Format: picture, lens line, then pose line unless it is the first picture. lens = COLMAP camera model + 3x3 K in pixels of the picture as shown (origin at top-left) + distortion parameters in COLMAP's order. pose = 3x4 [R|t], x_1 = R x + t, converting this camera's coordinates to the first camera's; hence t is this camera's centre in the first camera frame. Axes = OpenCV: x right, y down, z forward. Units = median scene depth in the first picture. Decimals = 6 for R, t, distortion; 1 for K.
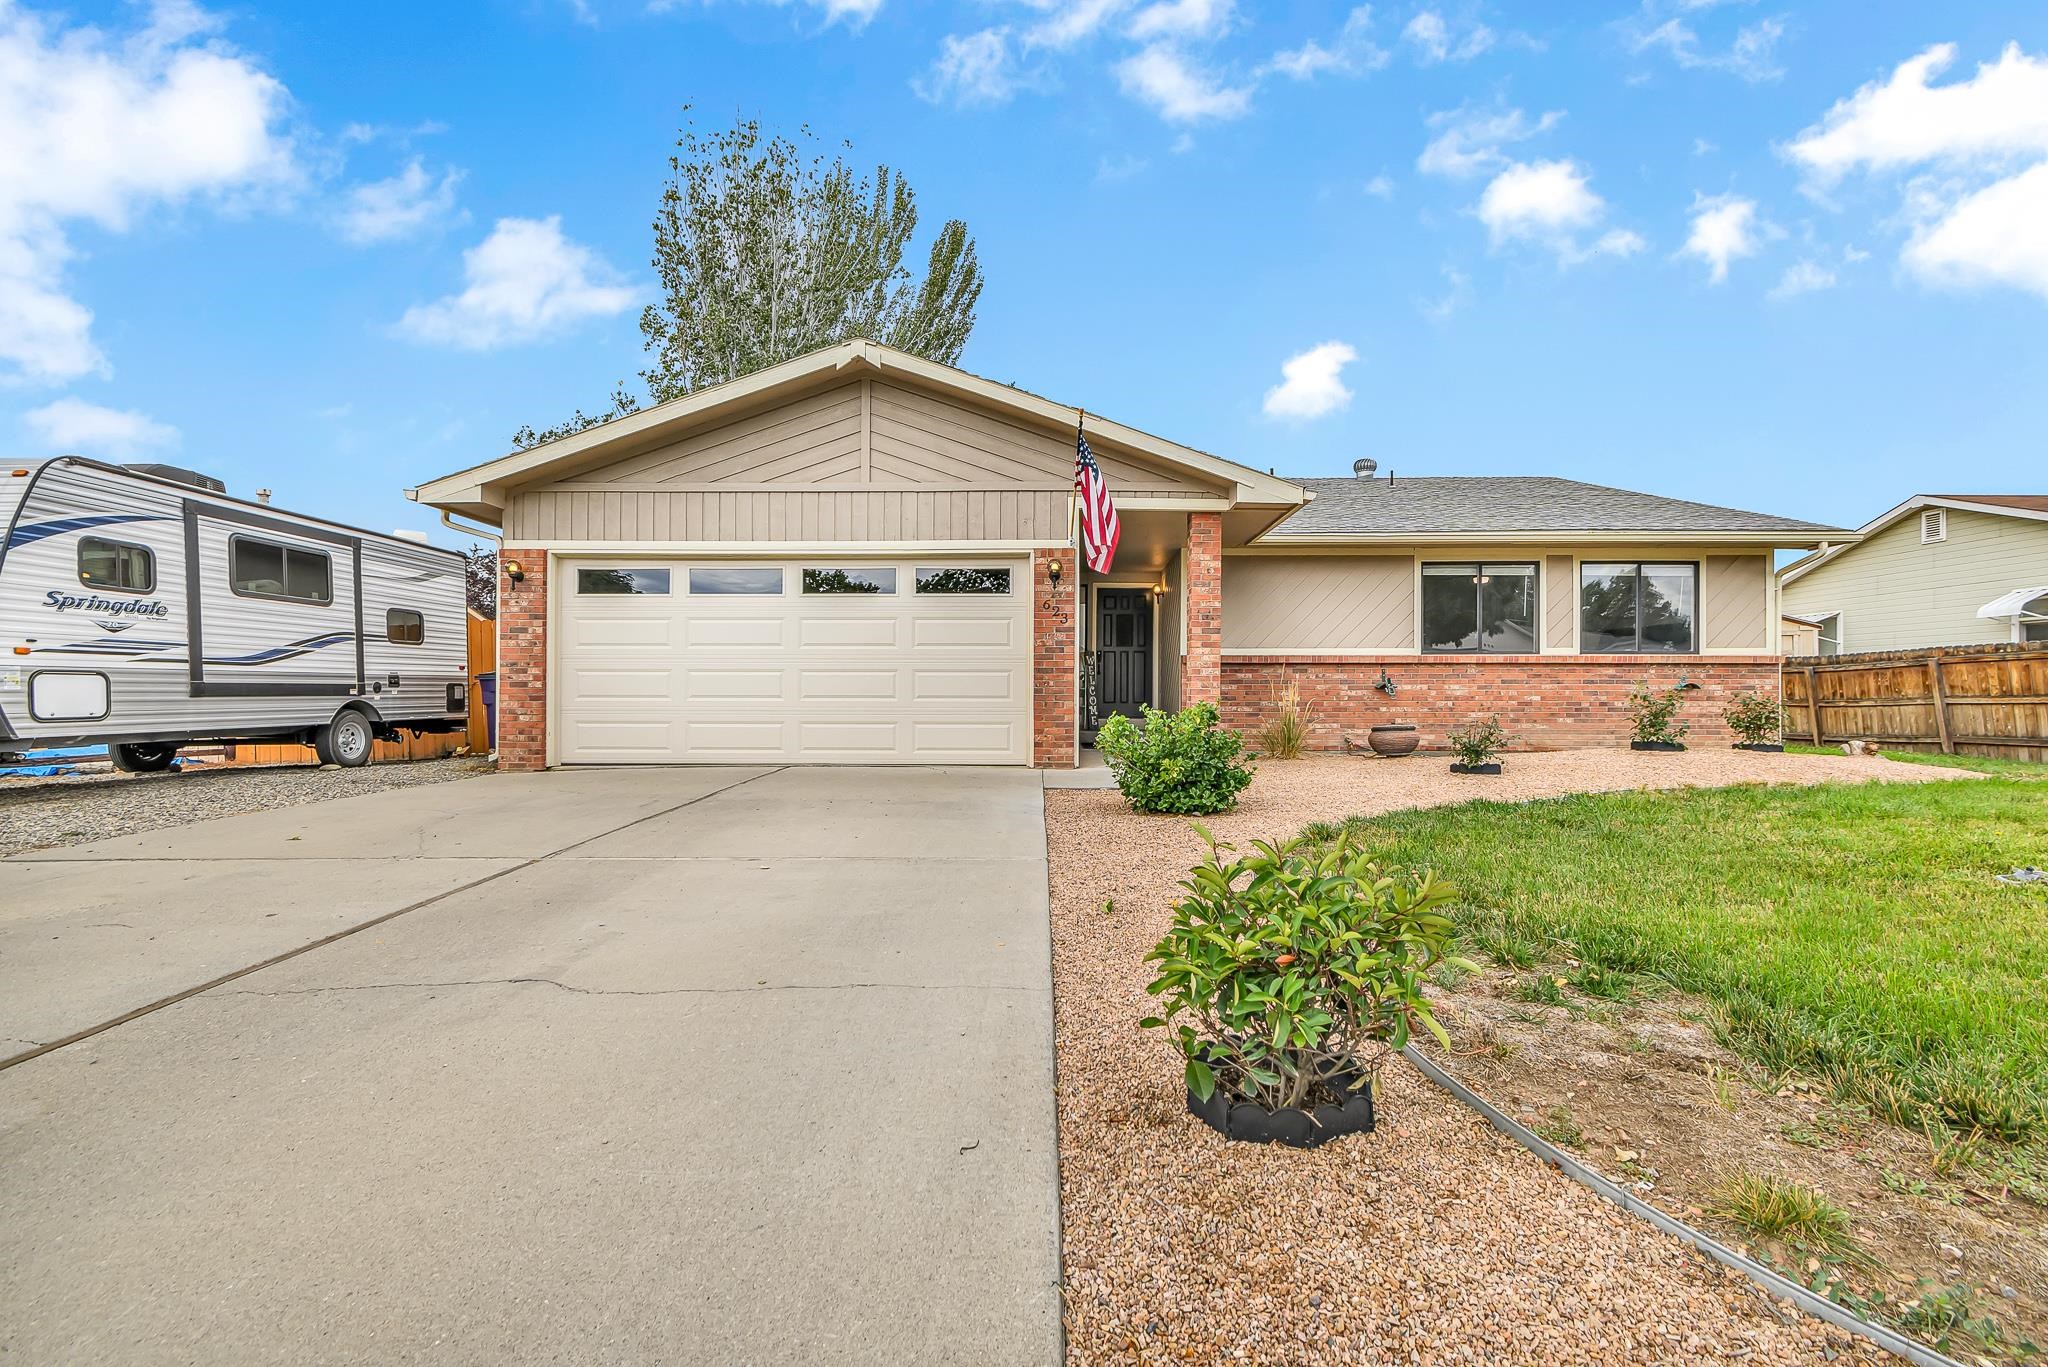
lens RADIAL K [[909.3, 0, 1032.7], [0, 909.3, 689.6], [0, 0, 1]] dist [0.001708, -0.000089]
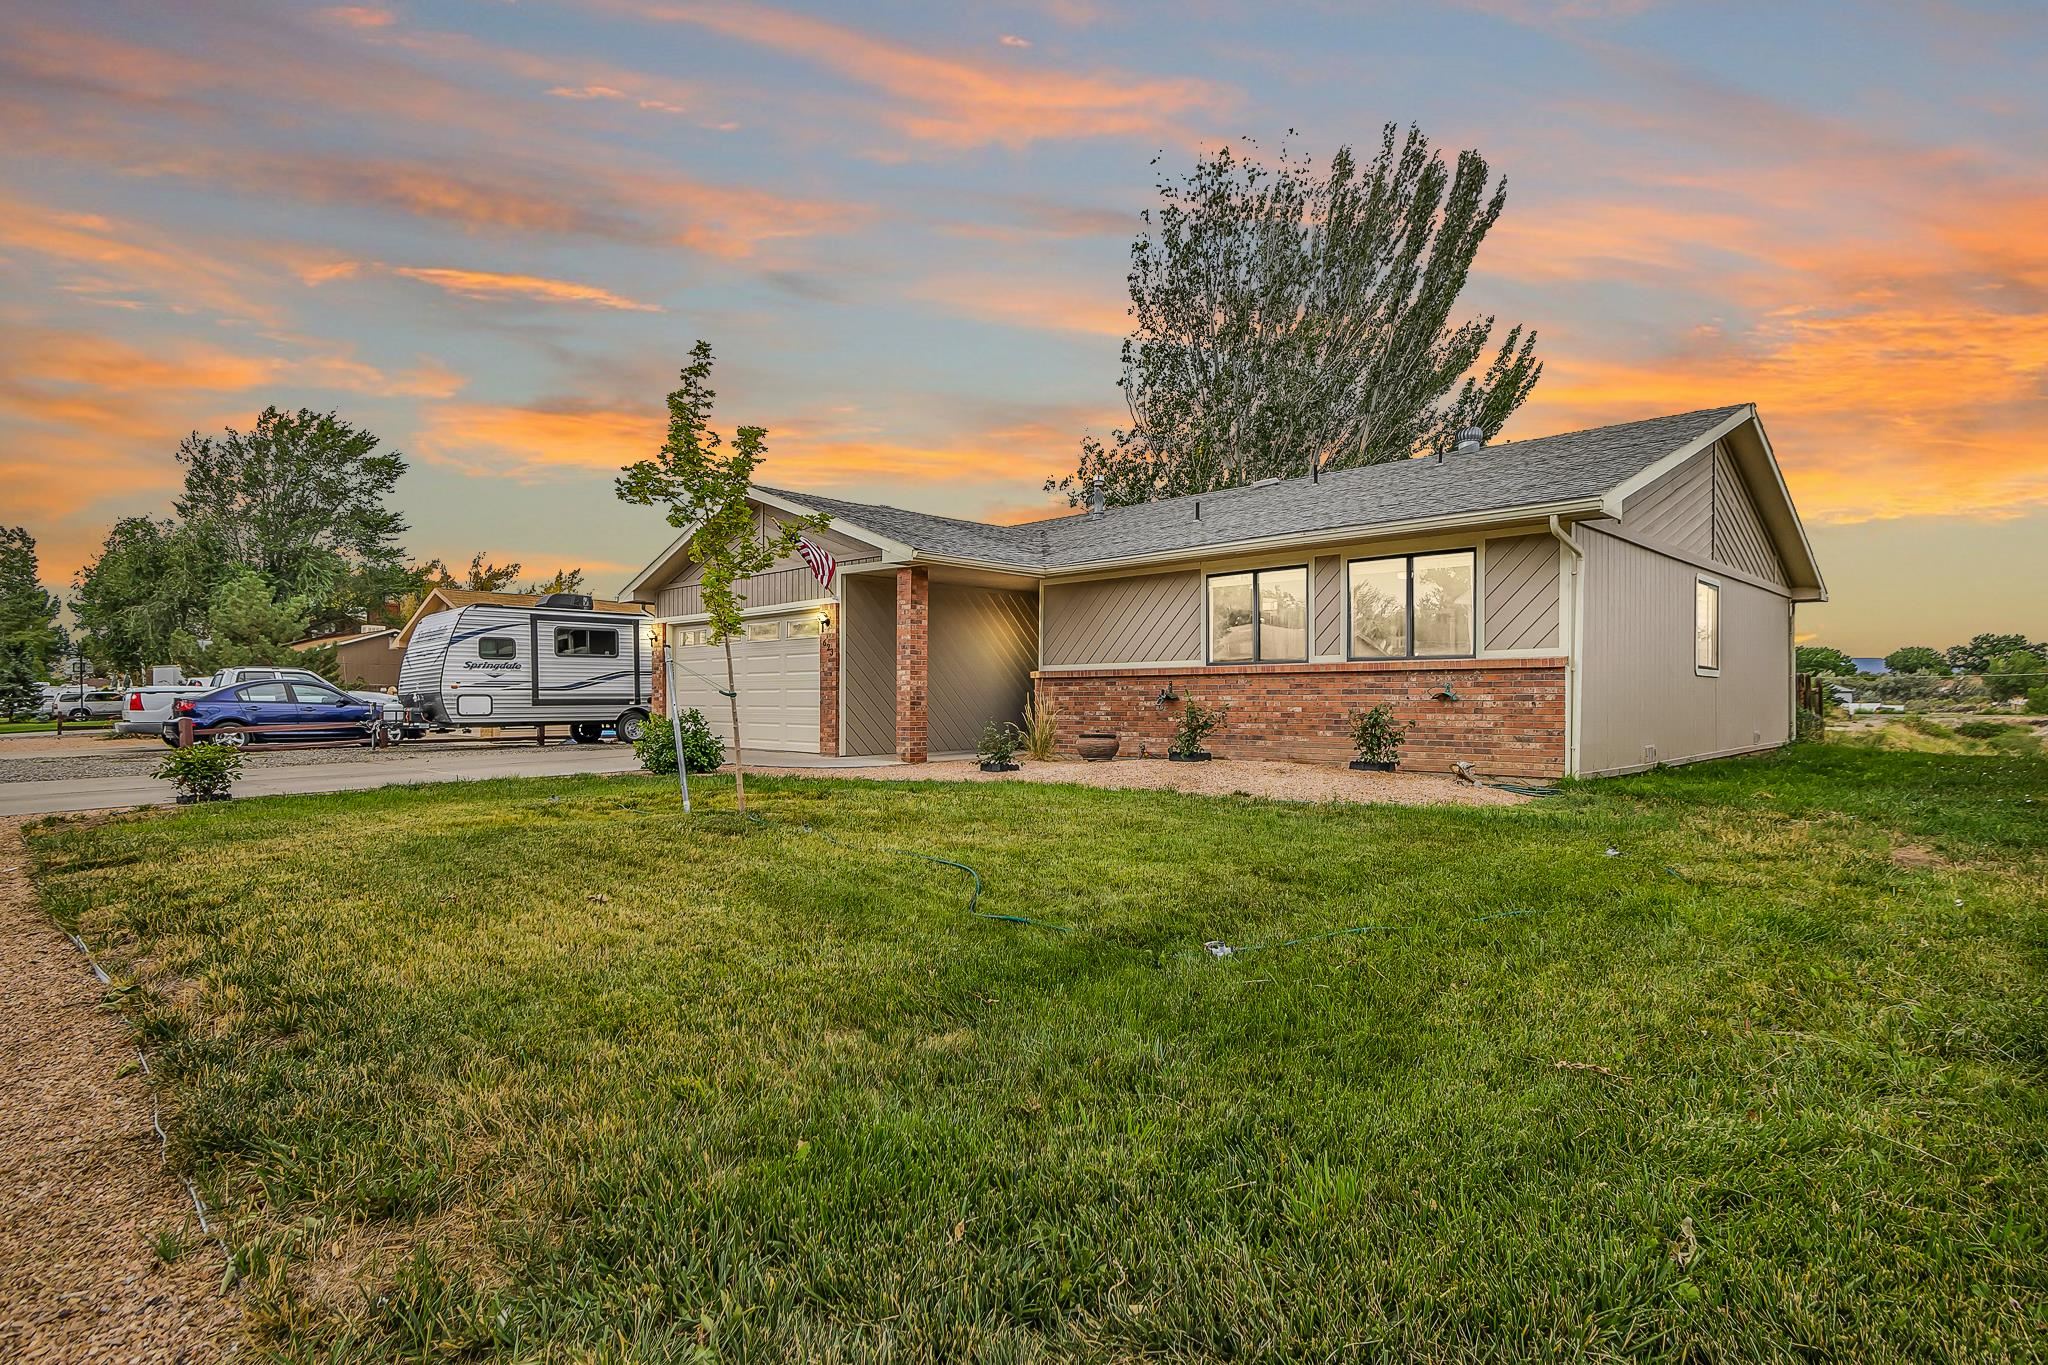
lens RADIAL K [[1038.1, 0, 1024.0], [0, 1038.1, 682.5], [0, 0, 1]] dist [0.001890, -0.000243]
pose [[0.723621, -0.013324, -0.690069, 1.272783], [0.004524, 0.999884, -0.014563, -0.004712], [0.690183, 0.007416, 0.723597, 0.021454]]
